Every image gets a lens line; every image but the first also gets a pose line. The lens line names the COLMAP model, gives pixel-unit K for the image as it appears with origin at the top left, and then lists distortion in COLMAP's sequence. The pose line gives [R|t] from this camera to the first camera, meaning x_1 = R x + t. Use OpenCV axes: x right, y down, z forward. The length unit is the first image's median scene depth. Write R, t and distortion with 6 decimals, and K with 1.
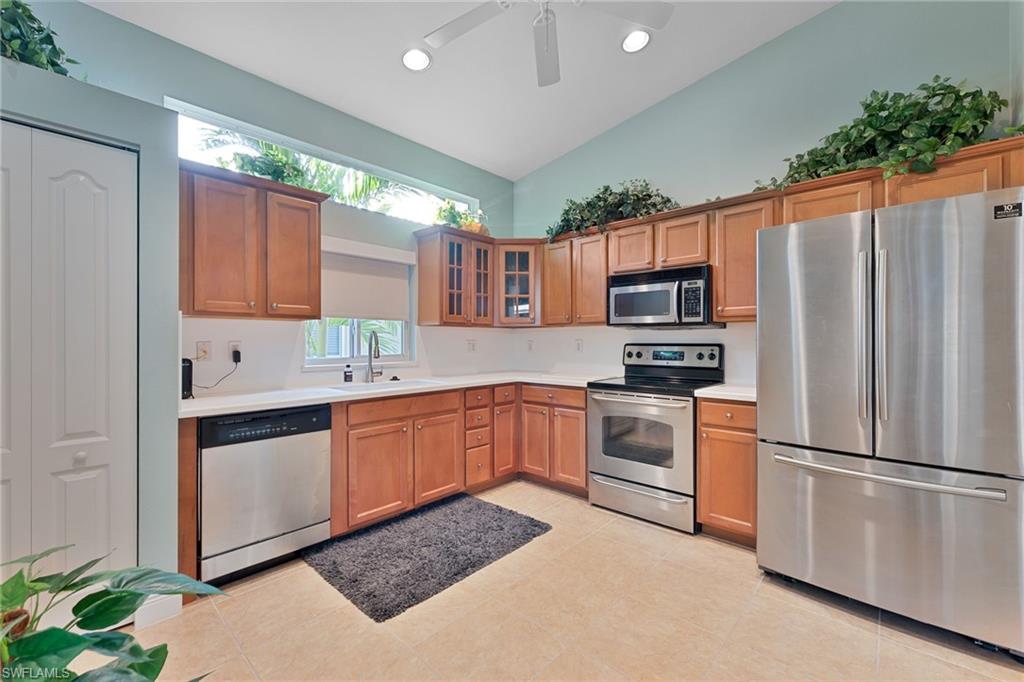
lens RADIAL K [[424.5, 0, 506.8], [0, 424.5, 337.5], [0, 0, 1]] dist [-0.002985, -0.000444]
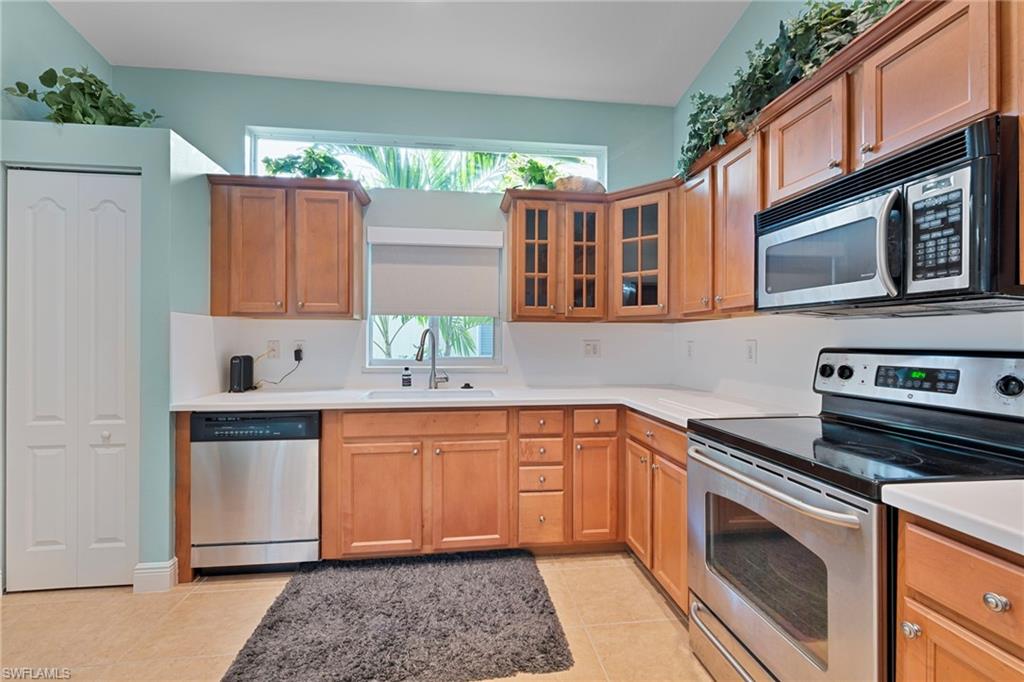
lens RADIAL K [[424.5, 0, 511.2], [0, 424.5, 339.5], [0, 0, 1]] dist [-0.002985, -0.000444]
pose [[0.761782, 0.000926, -0.647833, 0.359840], [0.001437, 0.999994, 0.003118, 0.002973], [0.647832, -0.003306, 0.761776, 0.443221]]
